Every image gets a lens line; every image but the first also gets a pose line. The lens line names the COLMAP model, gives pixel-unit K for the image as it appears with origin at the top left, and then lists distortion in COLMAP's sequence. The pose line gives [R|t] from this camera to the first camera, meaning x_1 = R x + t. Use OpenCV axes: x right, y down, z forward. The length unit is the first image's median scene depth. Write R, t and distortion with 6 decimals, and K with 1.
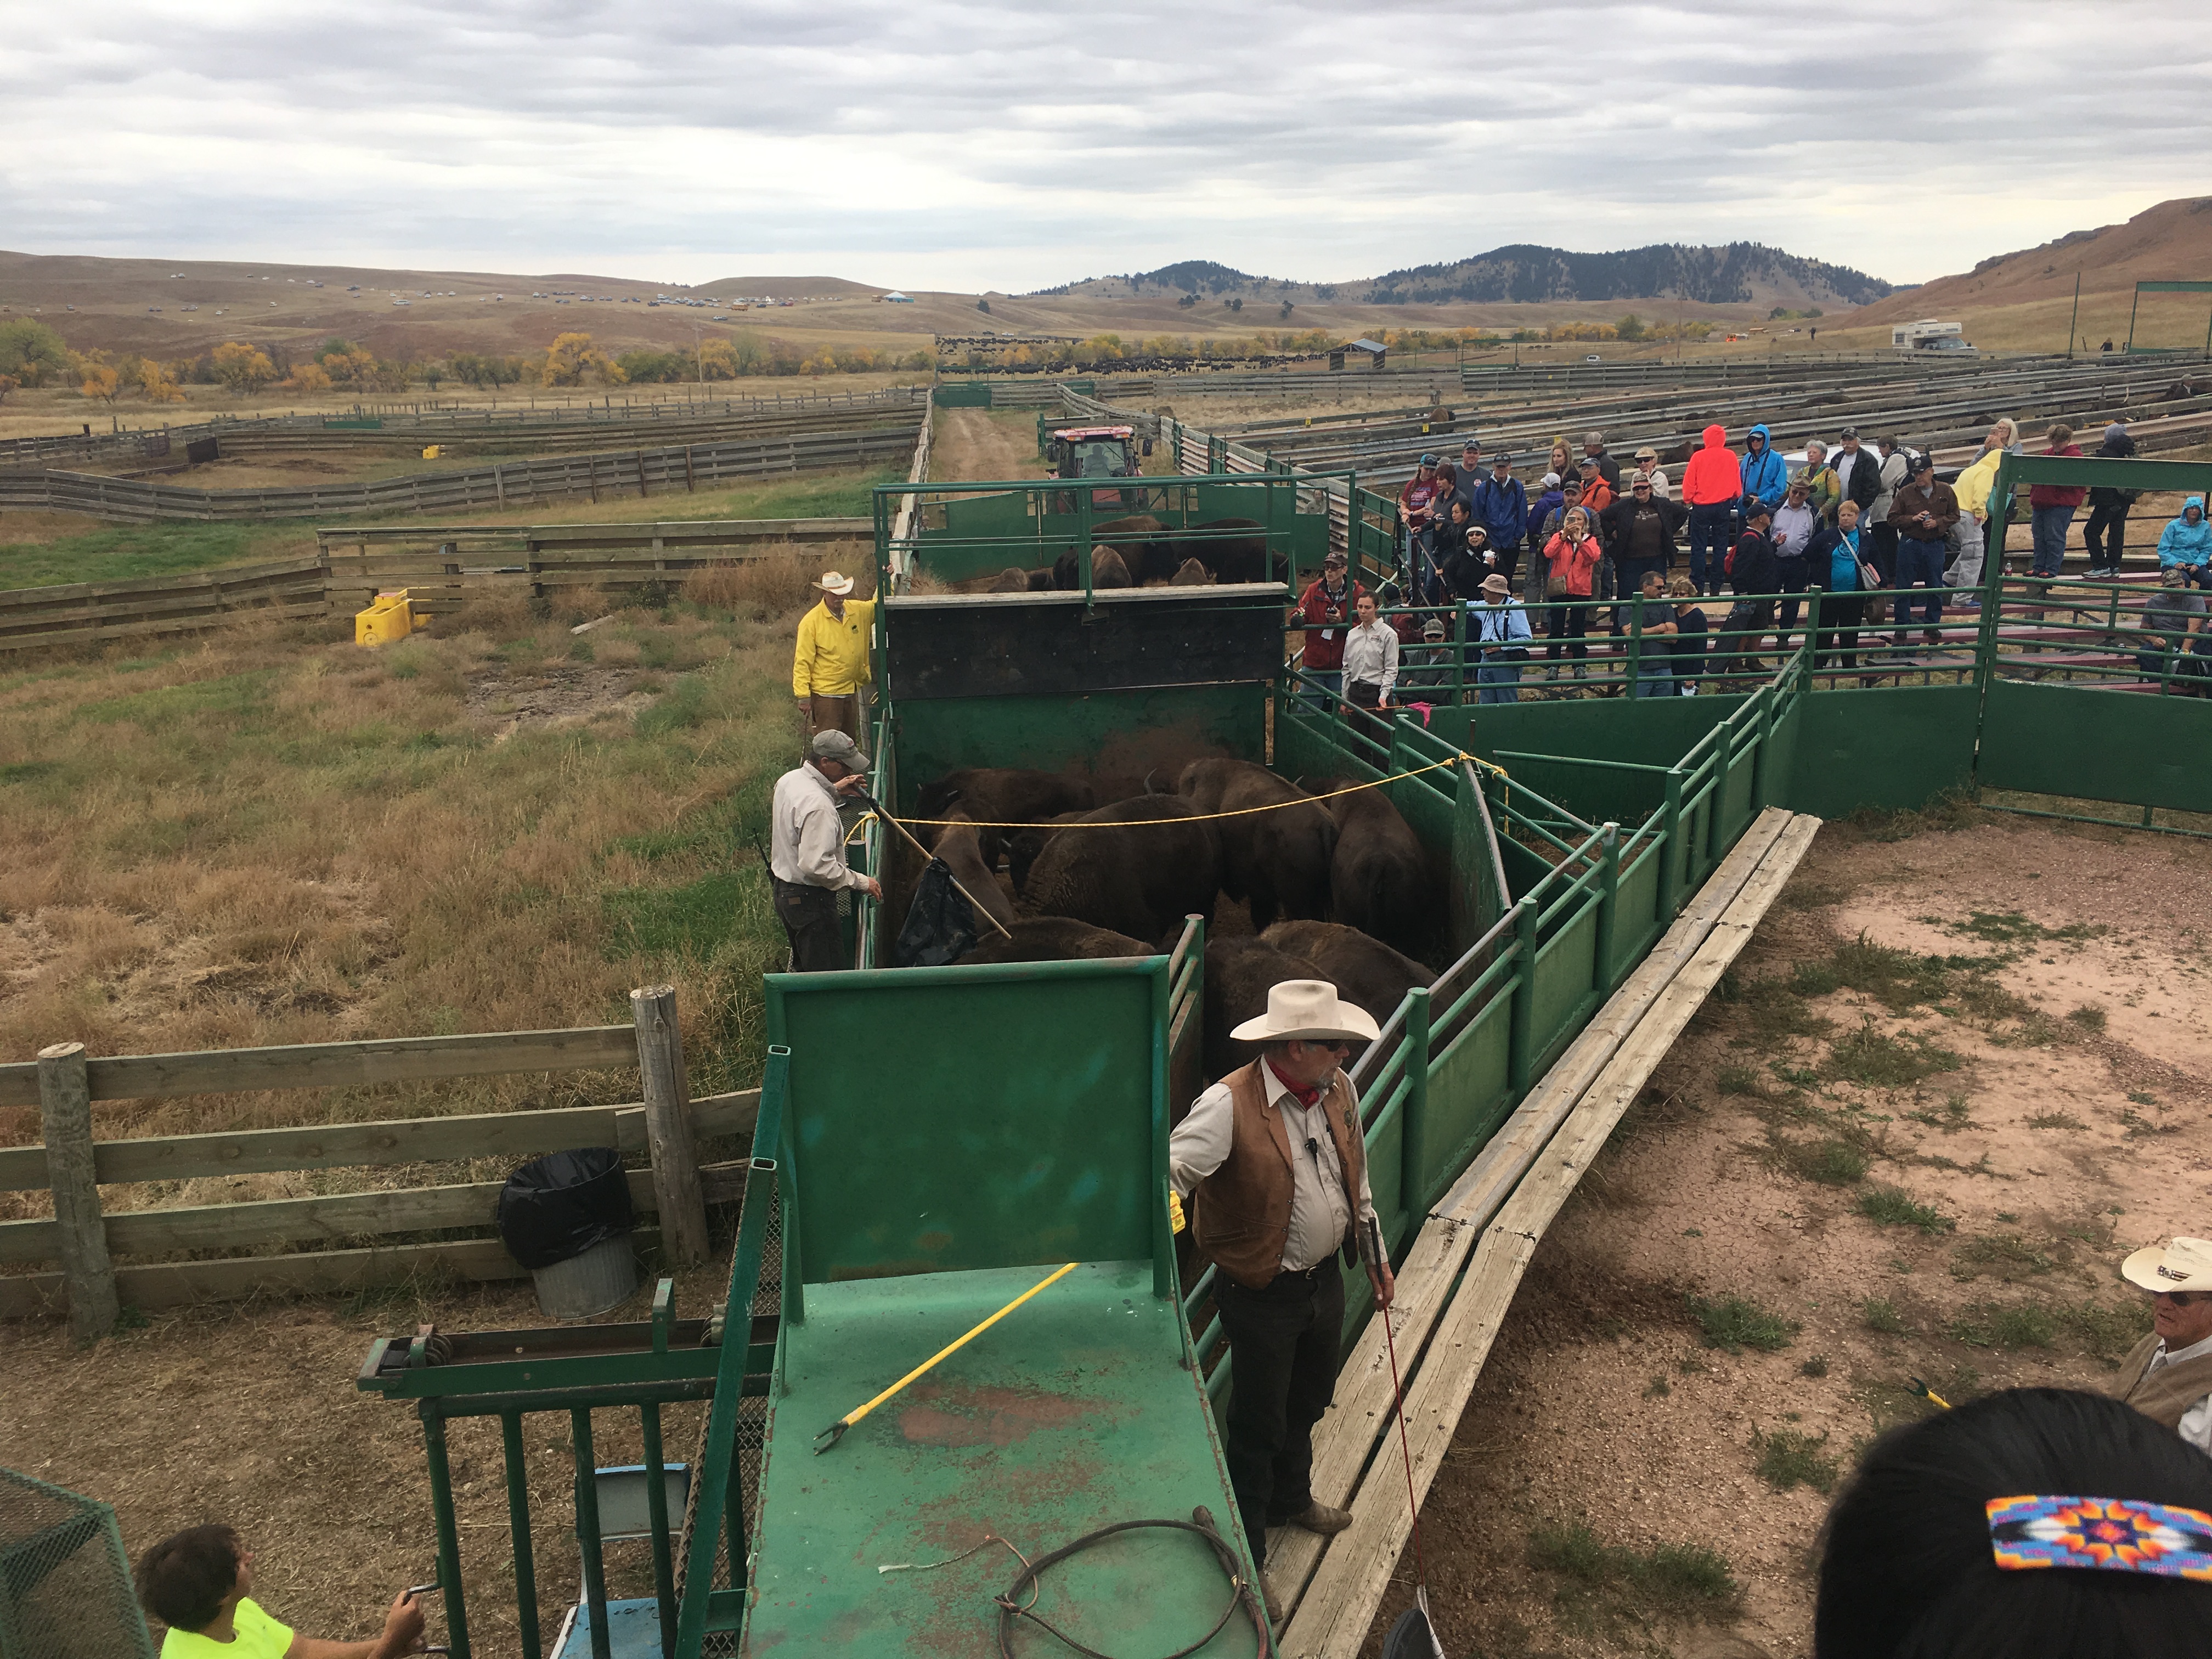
lens RADIAL K [[1881.6, 0, 1106.0], [0, 1881.6, 829.5], [0, 0, 1]] dist [0.083809, -0.112102]
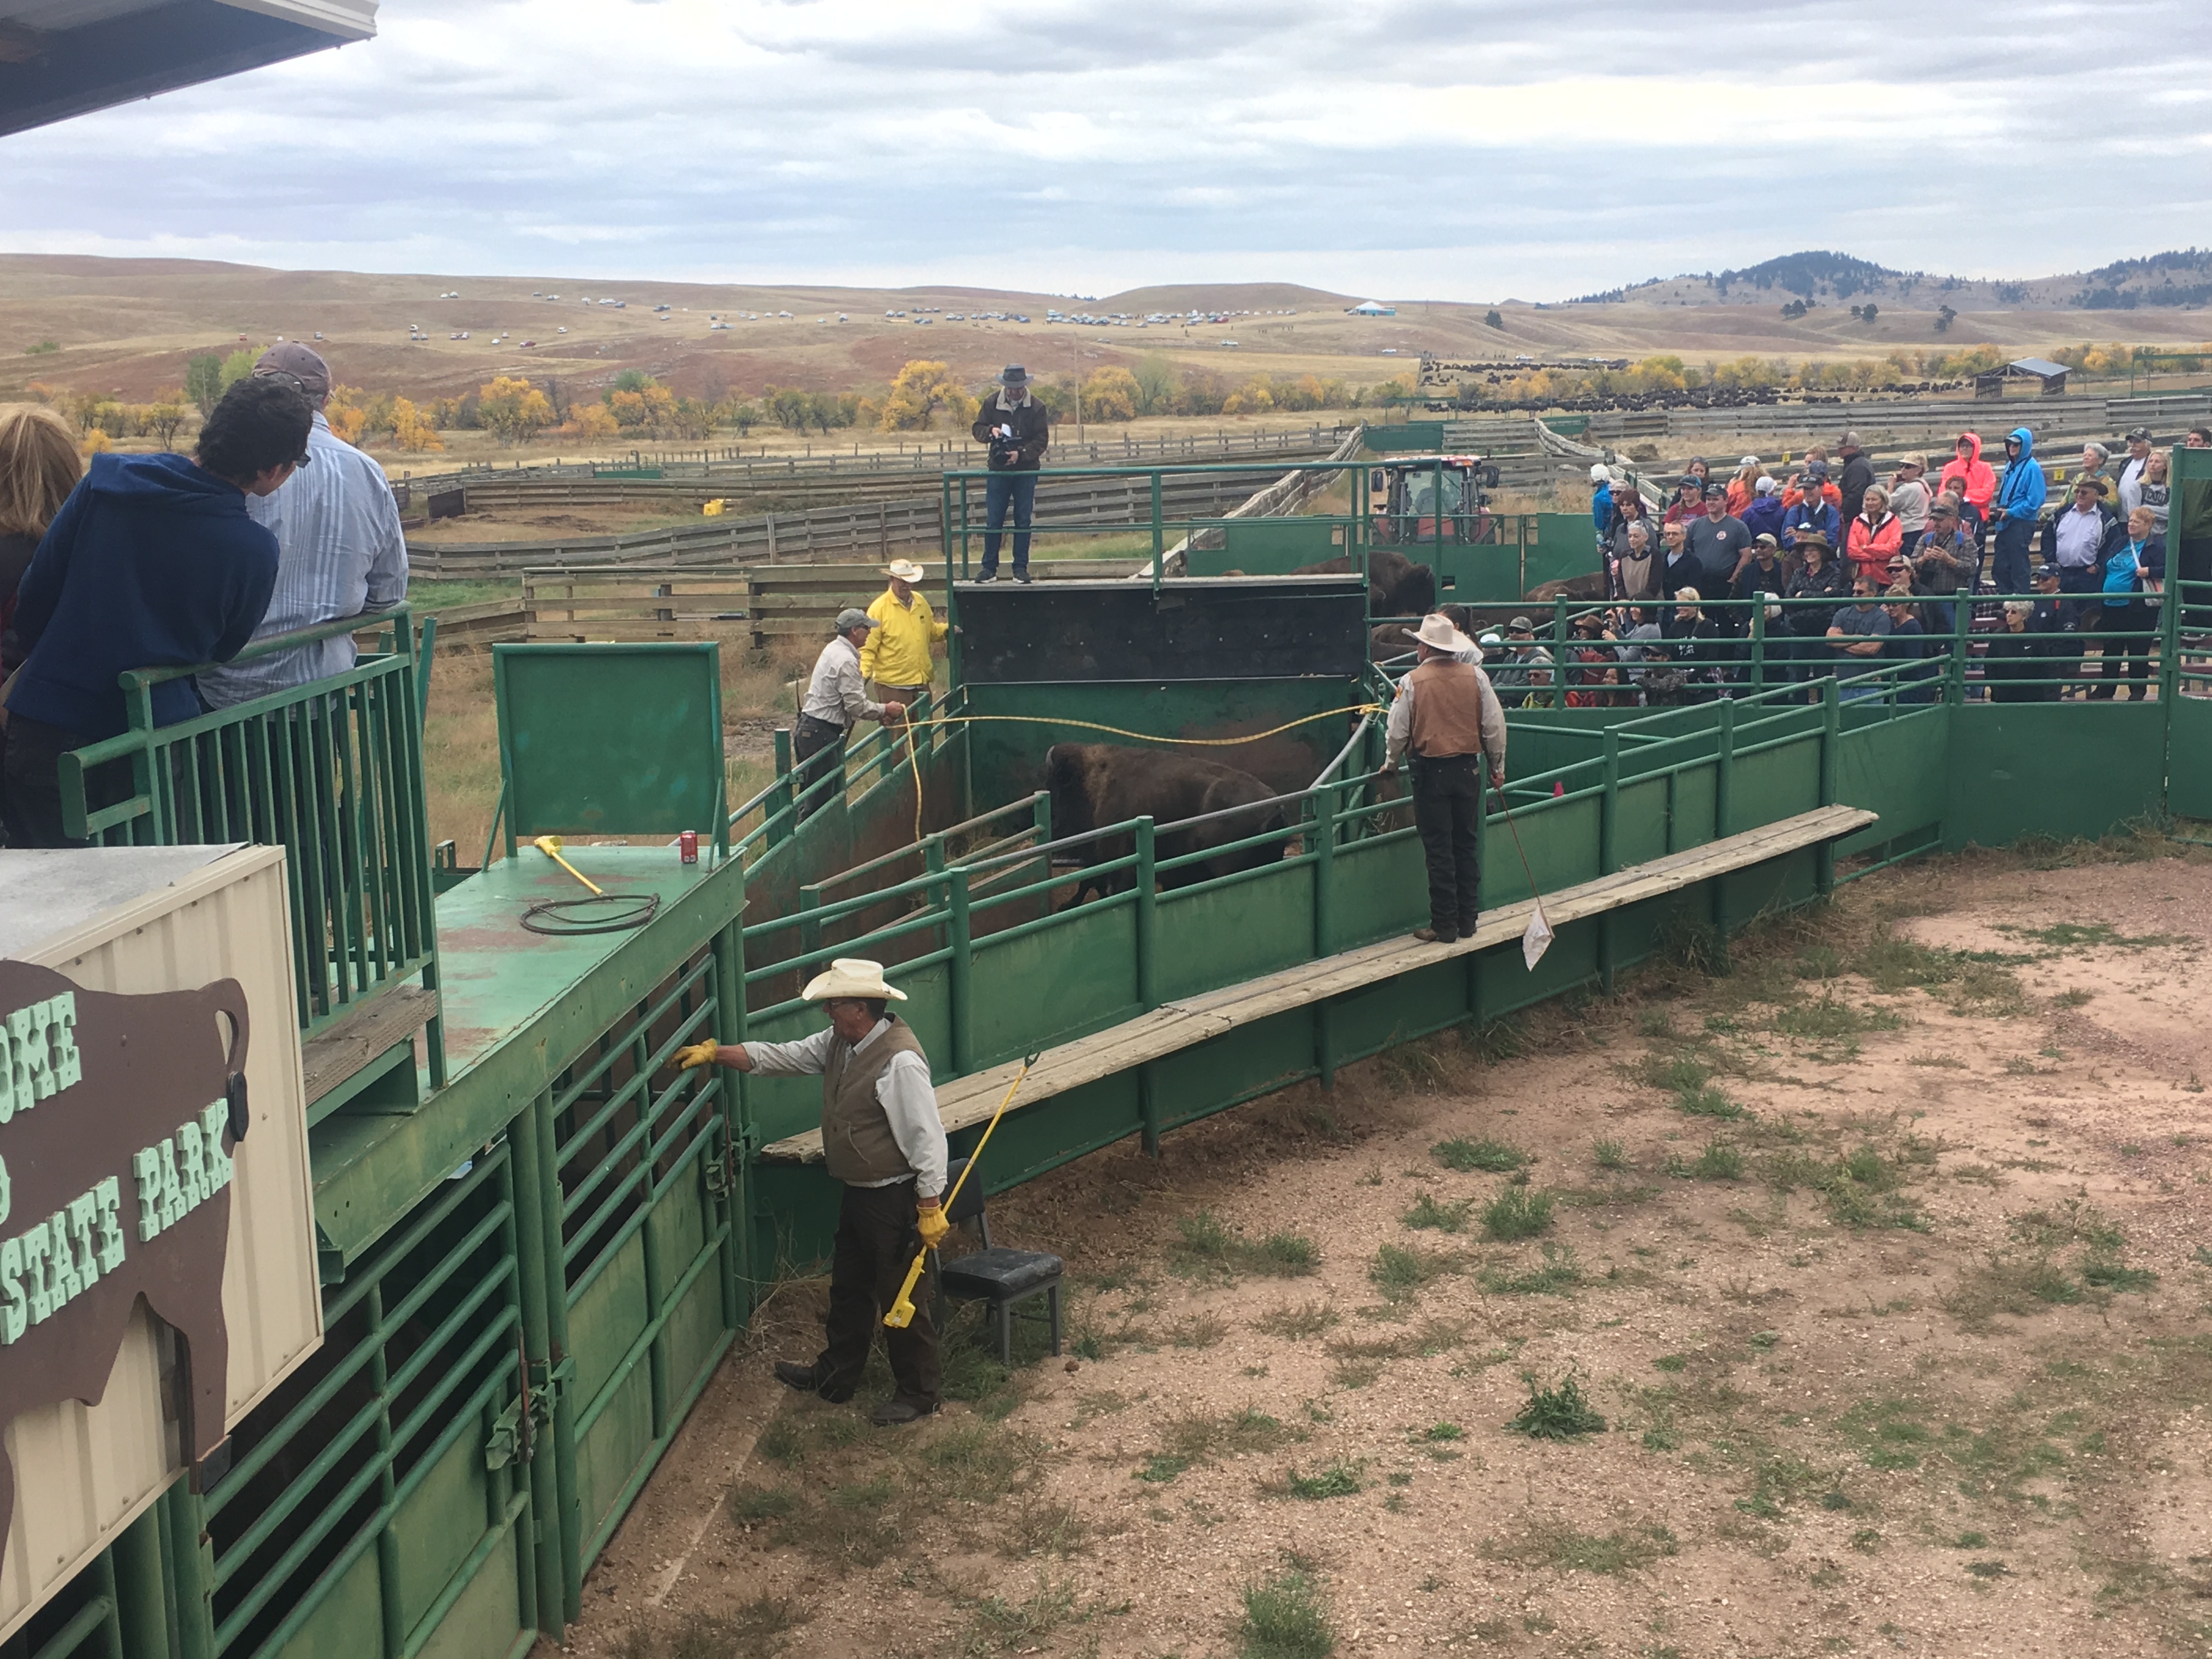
lens RADIAL K [[2694.0, 0, 1106.0], [0, 2694.0, 829.5], [0, 0, 1]] dist [0.050789, 0.021375]
pose [[0.979317, 0.029123, -0.200227, 0.240976], [-0.045716, 0.995845, -0.078756, 0.113766], [0.197101, 0.086281, 0.976579, -0.363334]]
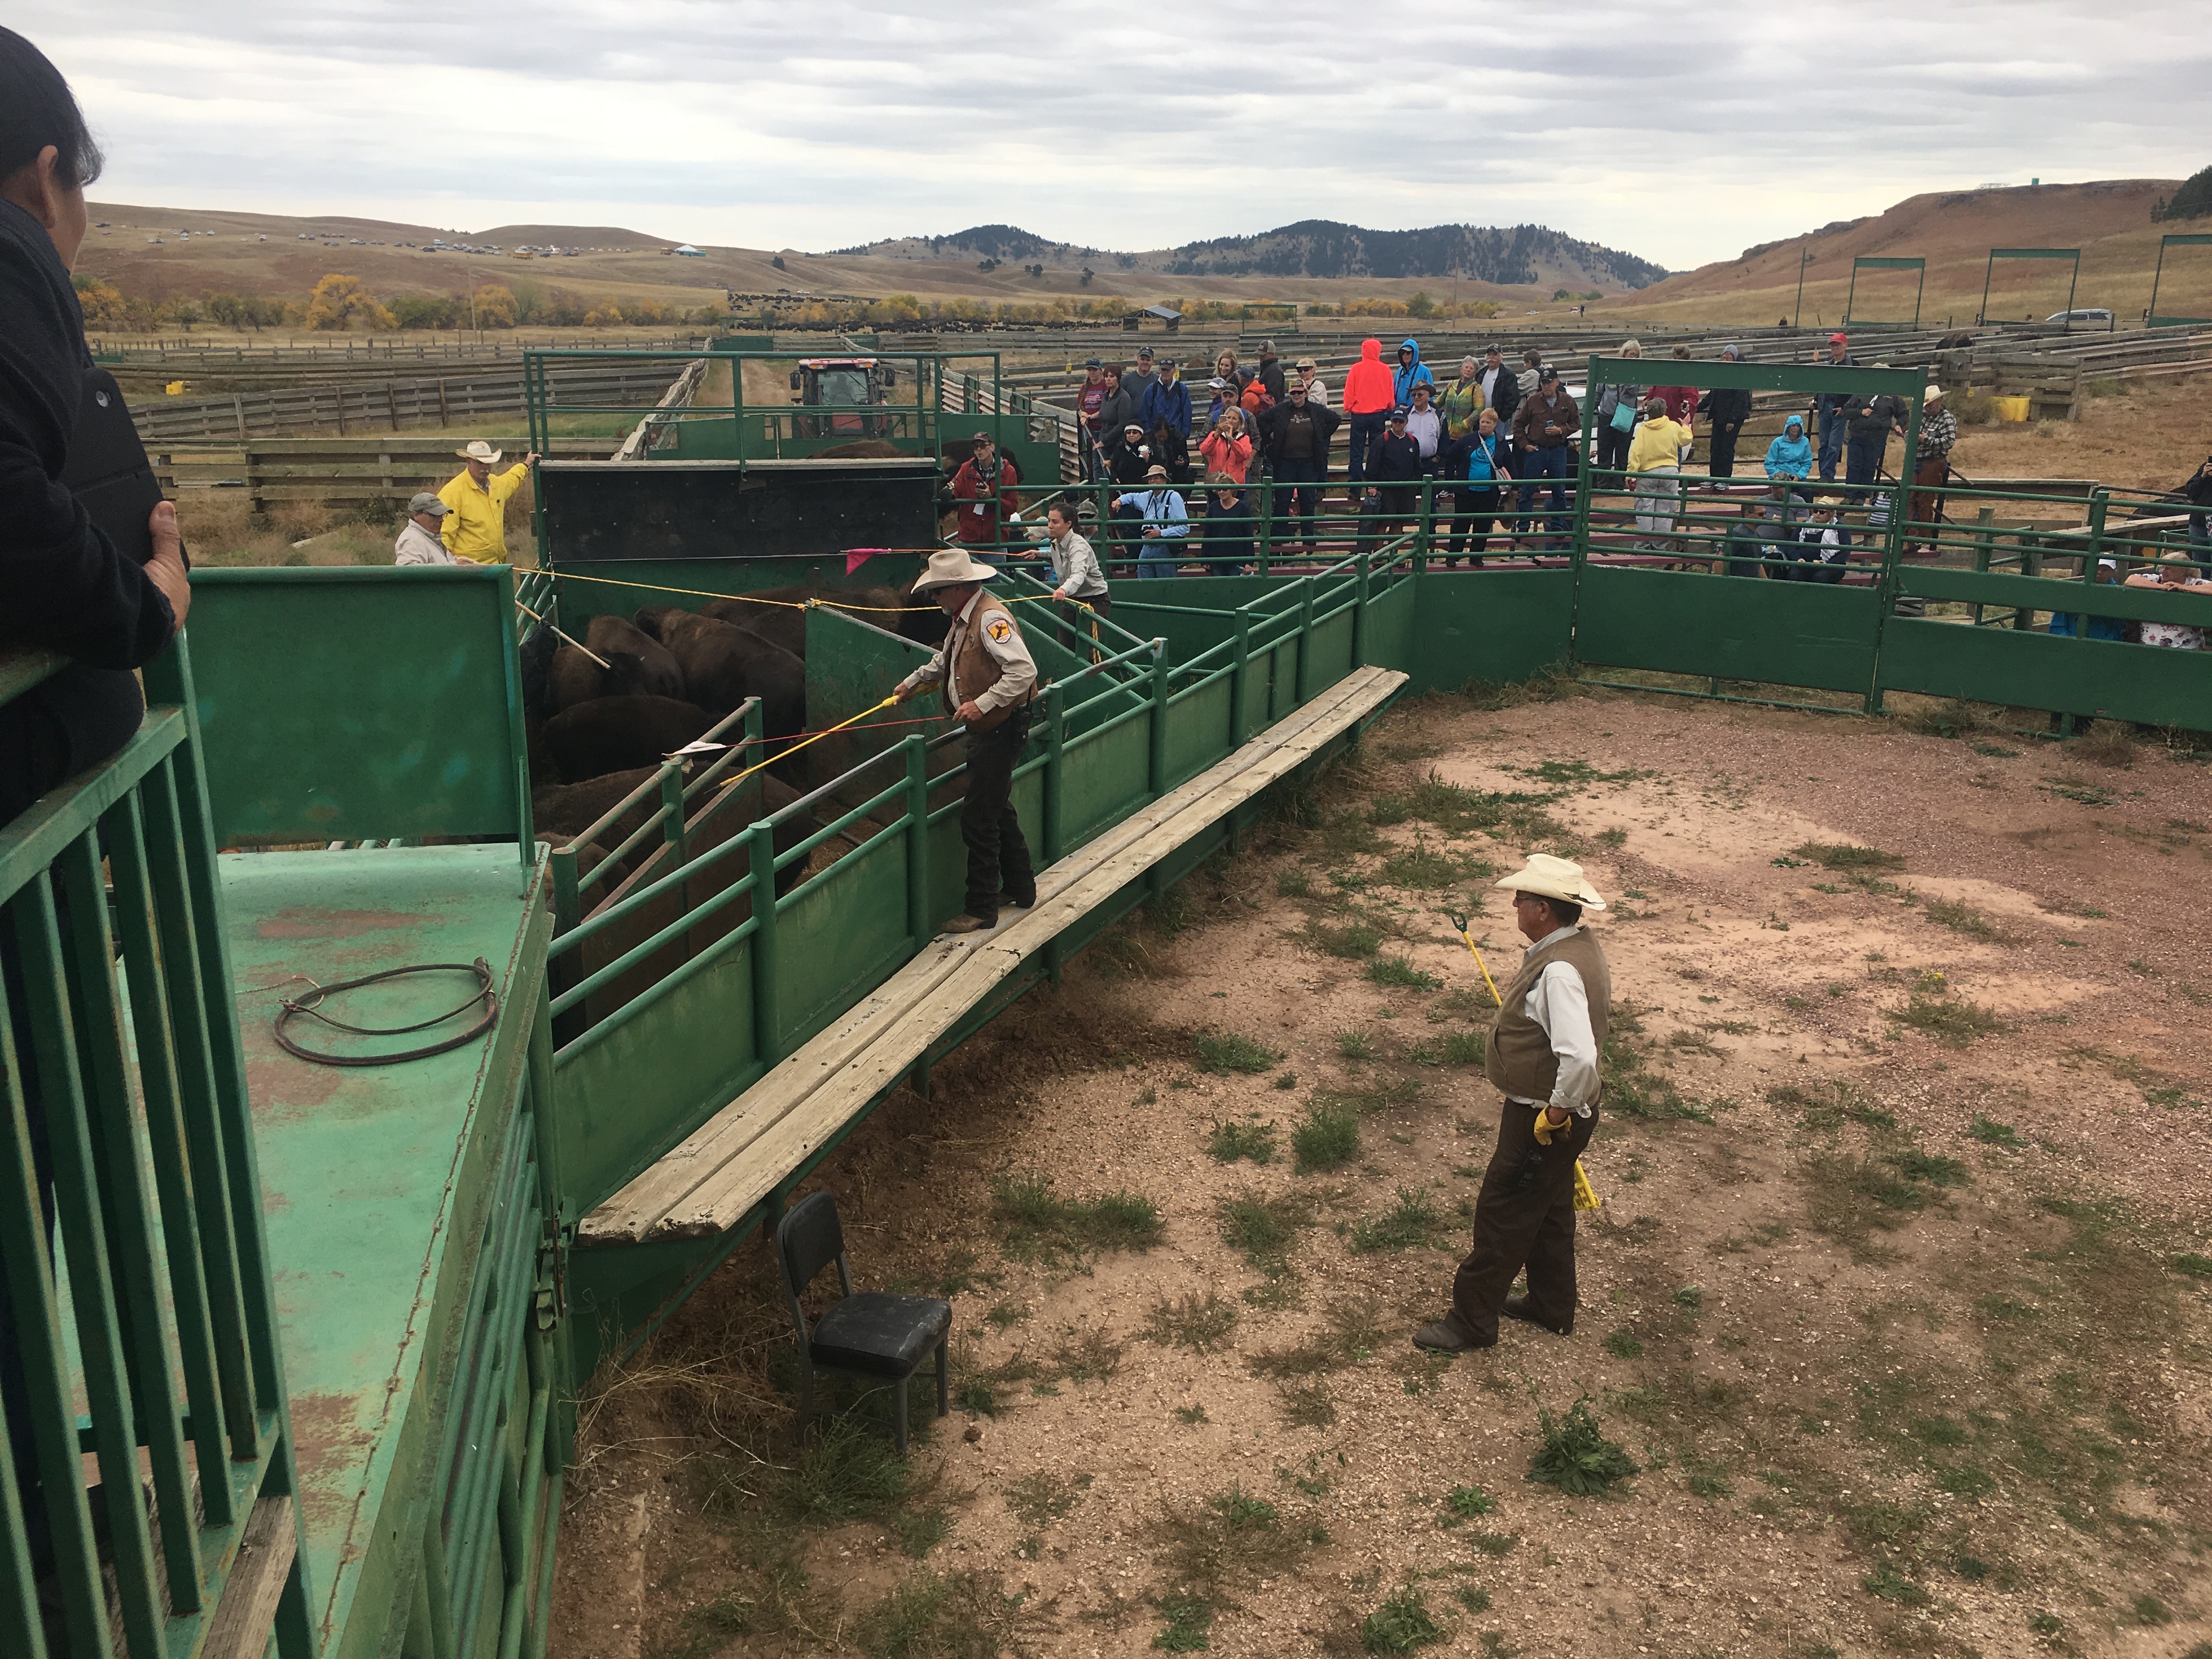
lens RADIAL K [[1881.6, 0, 1106.0], [0, 1881.6, 829.5], [0, 0, 1]] dist [0.083809, -0.112102]
pose [[0.994510, -0.002492, 0.104616, 0.077338], [0.000705, 0.999853, 0.017109, 0.058777], [-0.104643, -0.016941, 0.994366, -0.067418]]
